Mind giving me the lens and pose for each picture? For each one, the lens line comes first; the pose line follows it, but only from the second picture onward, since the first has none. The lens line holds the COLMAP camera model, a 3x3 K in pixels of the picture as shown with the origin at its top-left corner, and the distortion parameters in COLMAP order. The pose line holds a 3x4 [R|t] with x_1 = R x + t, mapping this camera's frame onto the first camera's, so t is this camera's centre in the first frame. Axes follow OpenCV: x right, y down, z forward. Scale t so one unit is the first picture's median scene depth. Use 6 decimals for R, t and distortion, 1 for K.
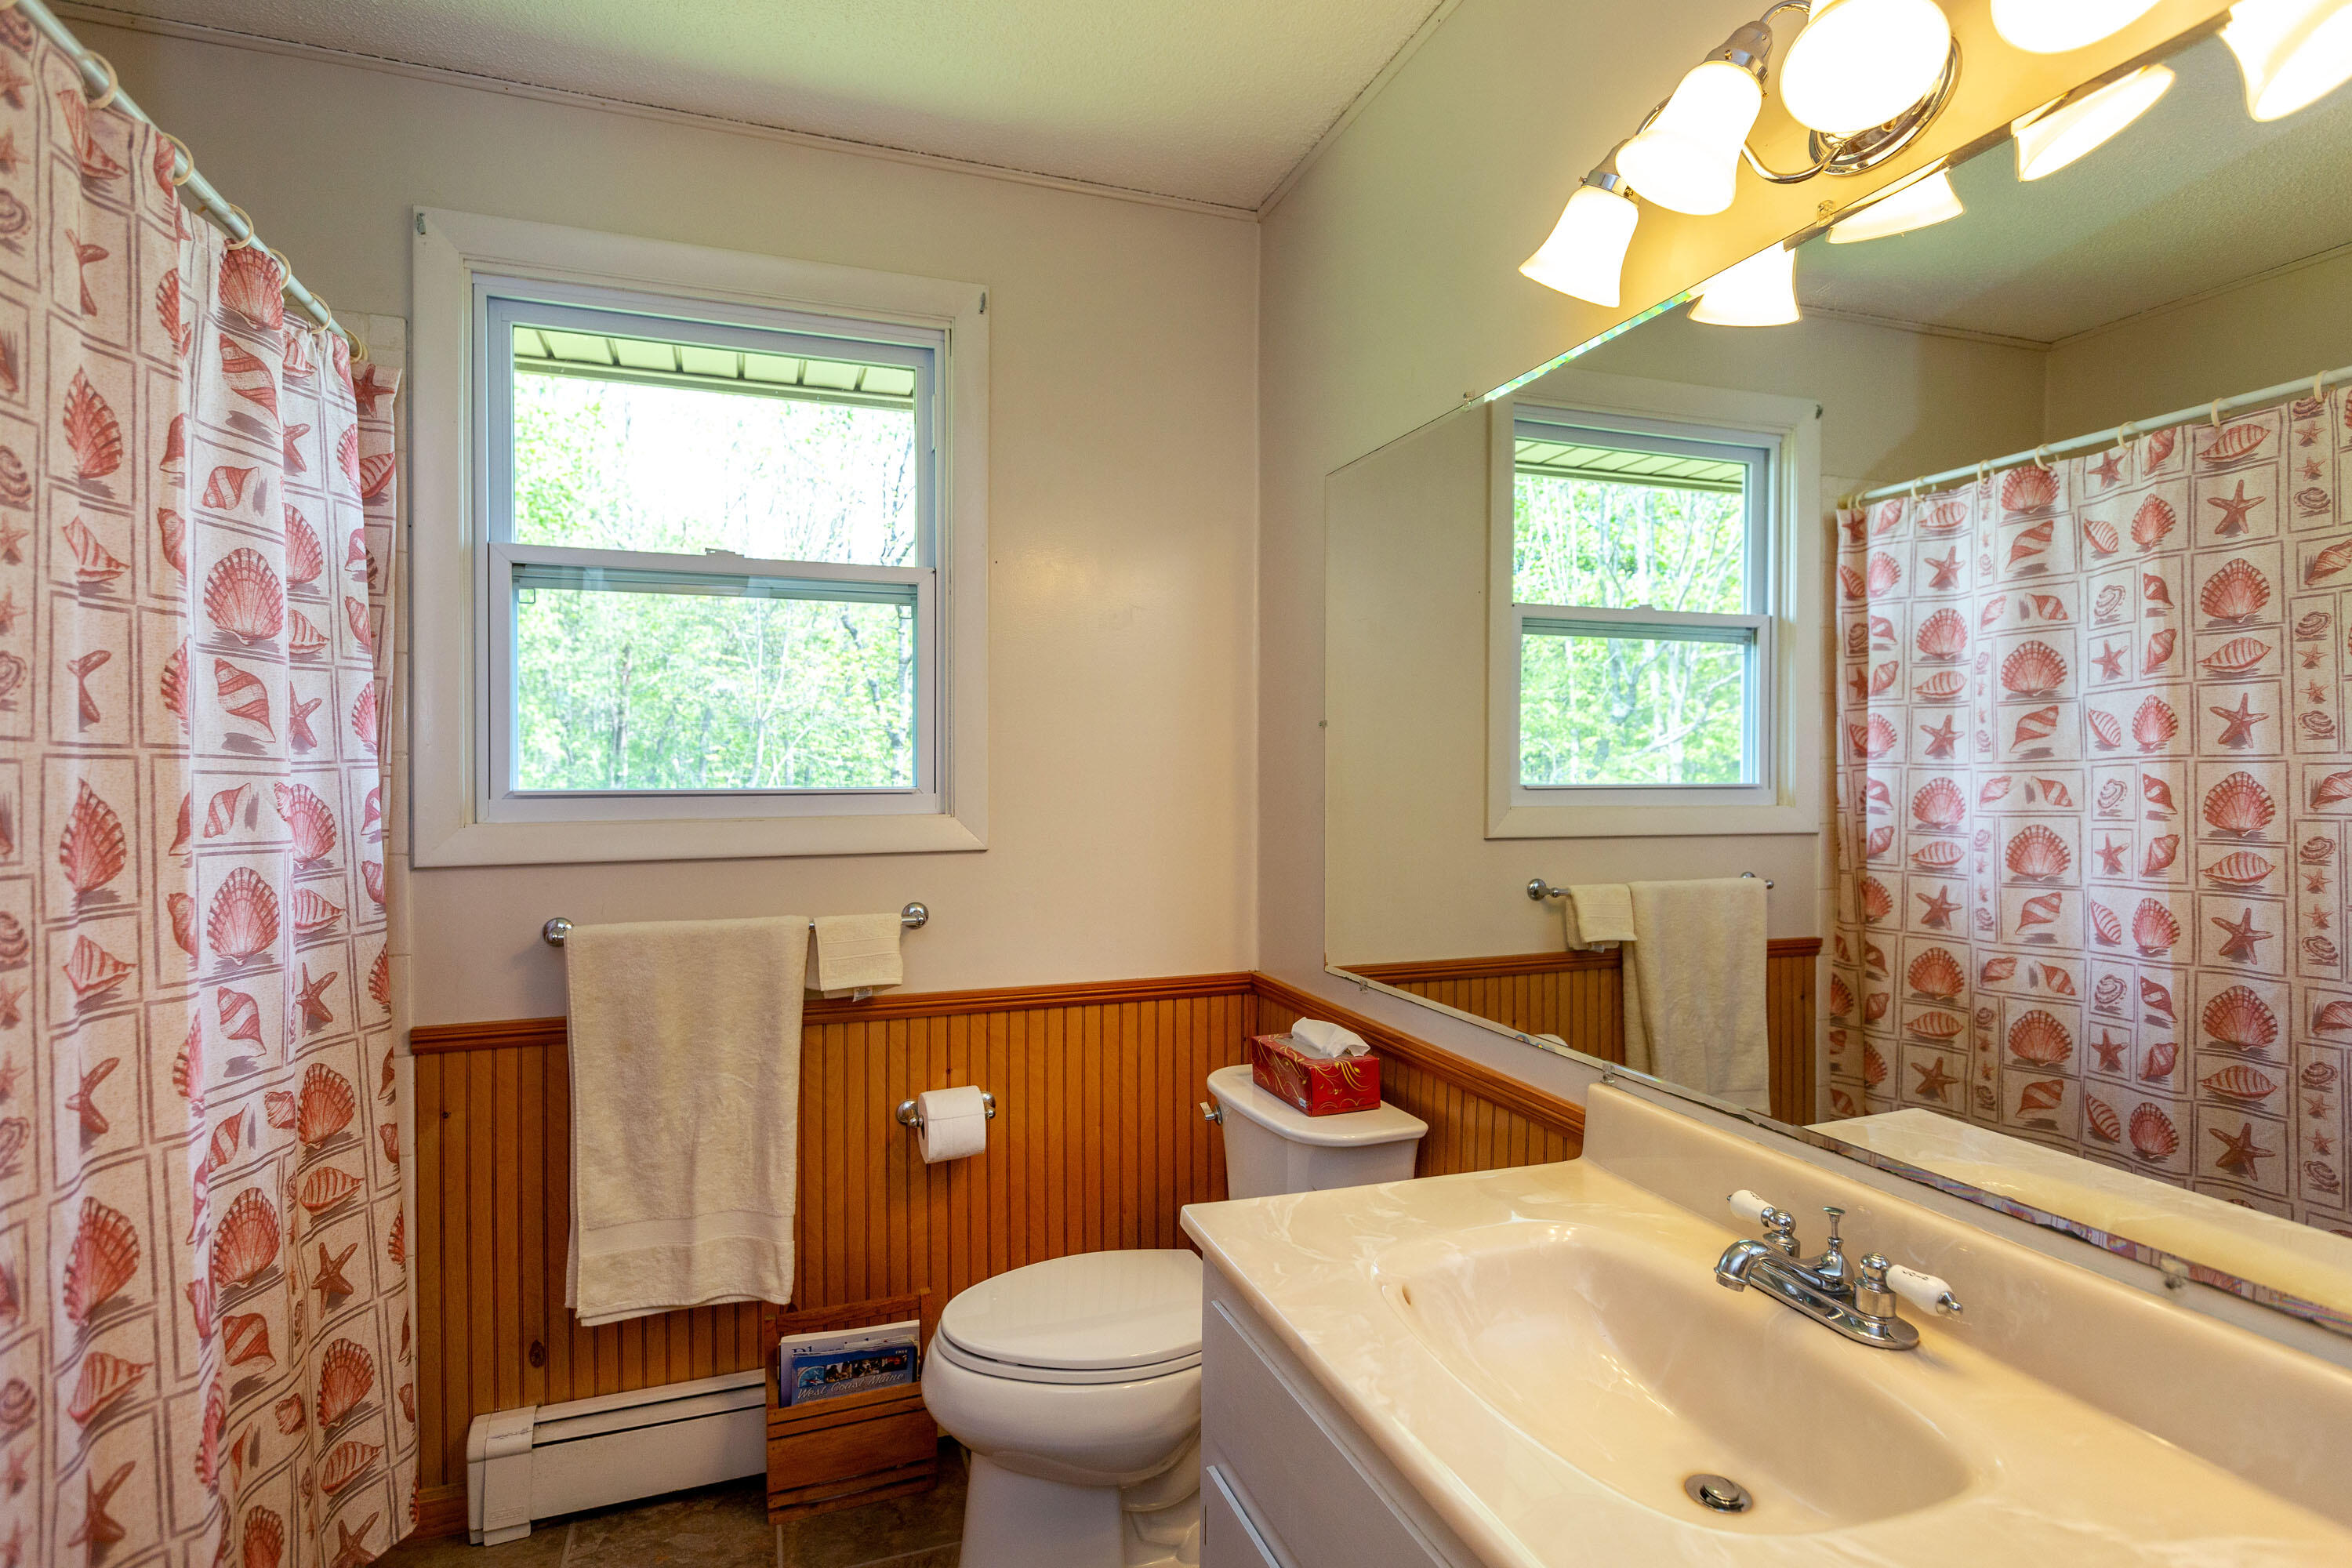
lens RADIAL K [[1186.8, 0, 1180.6], [0, 1186.8, 777.7], [0, 0, 1]] dist [0.000362, 0.000286]
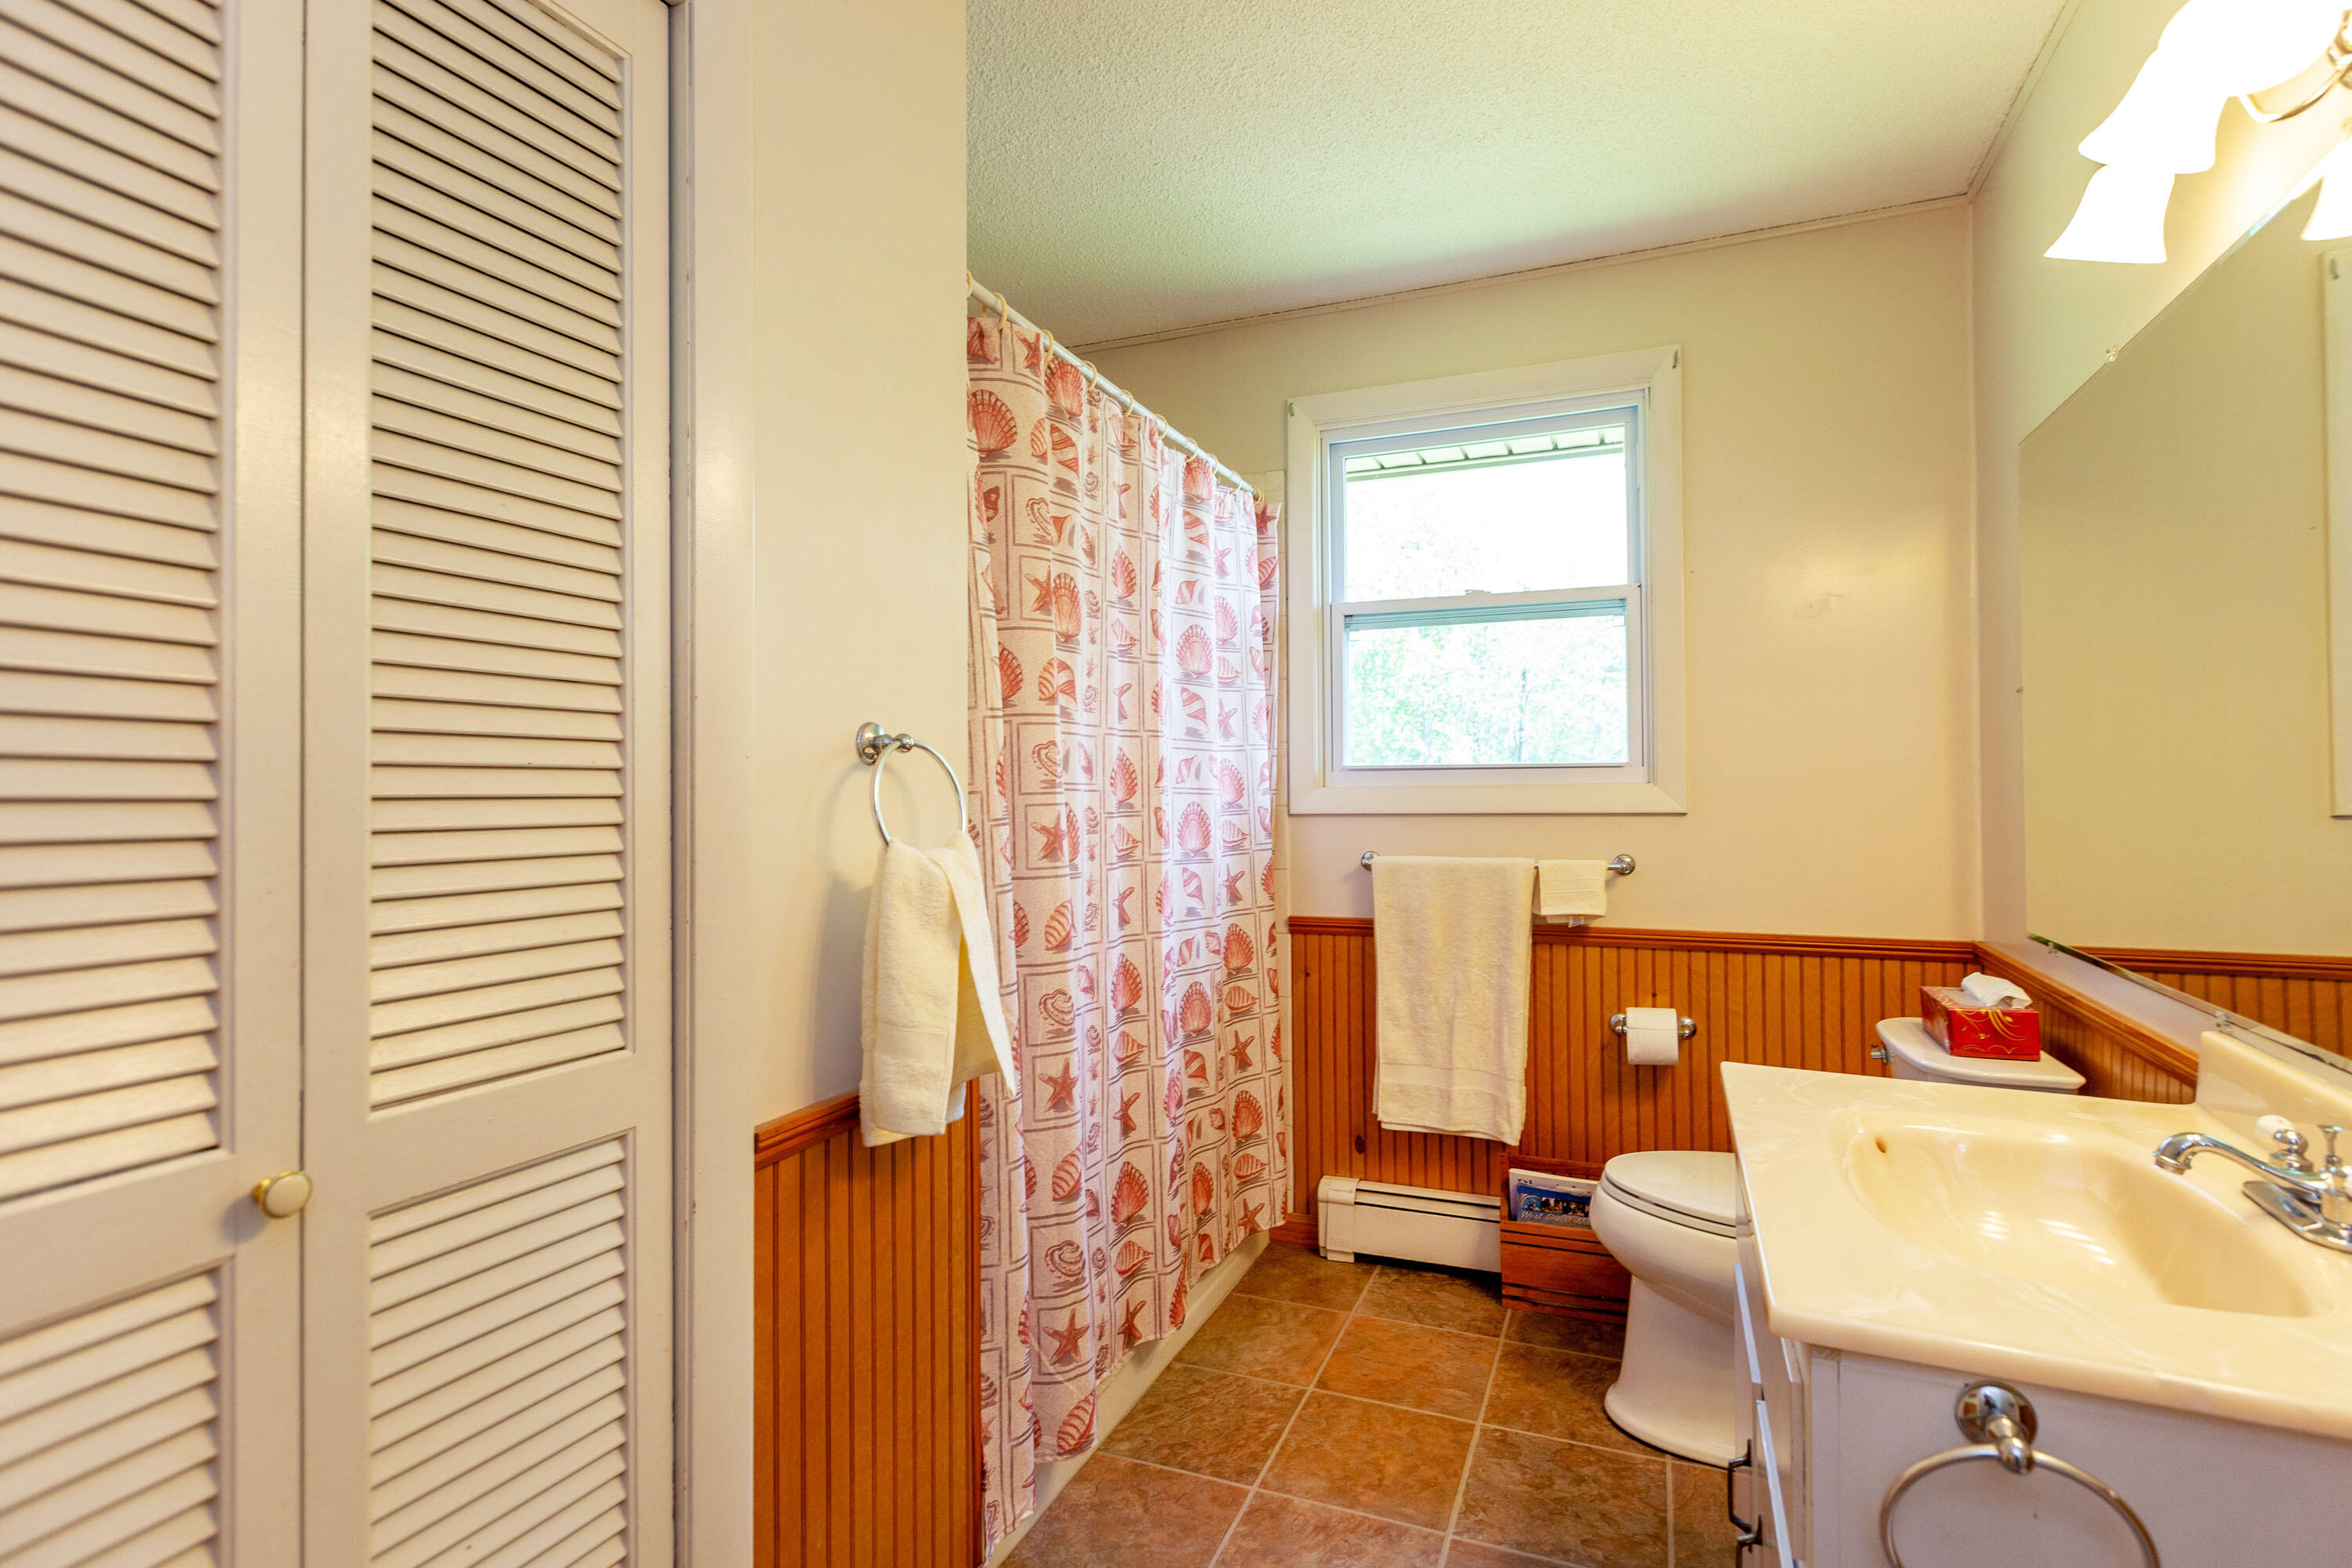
lens RADIAL K [[1129.5, 0, 1177.5], [0, 1129.5, 773.4], [0, 0, 1]] dist [-0.001948, 0.000055]
pose [[0.730465, -0.009446, -0.682885, 0.270752], [-0.001128, 0.999886, -0.015037, 0.043821], [0.682949, 0.011754, 0.730372, -0.200510]]
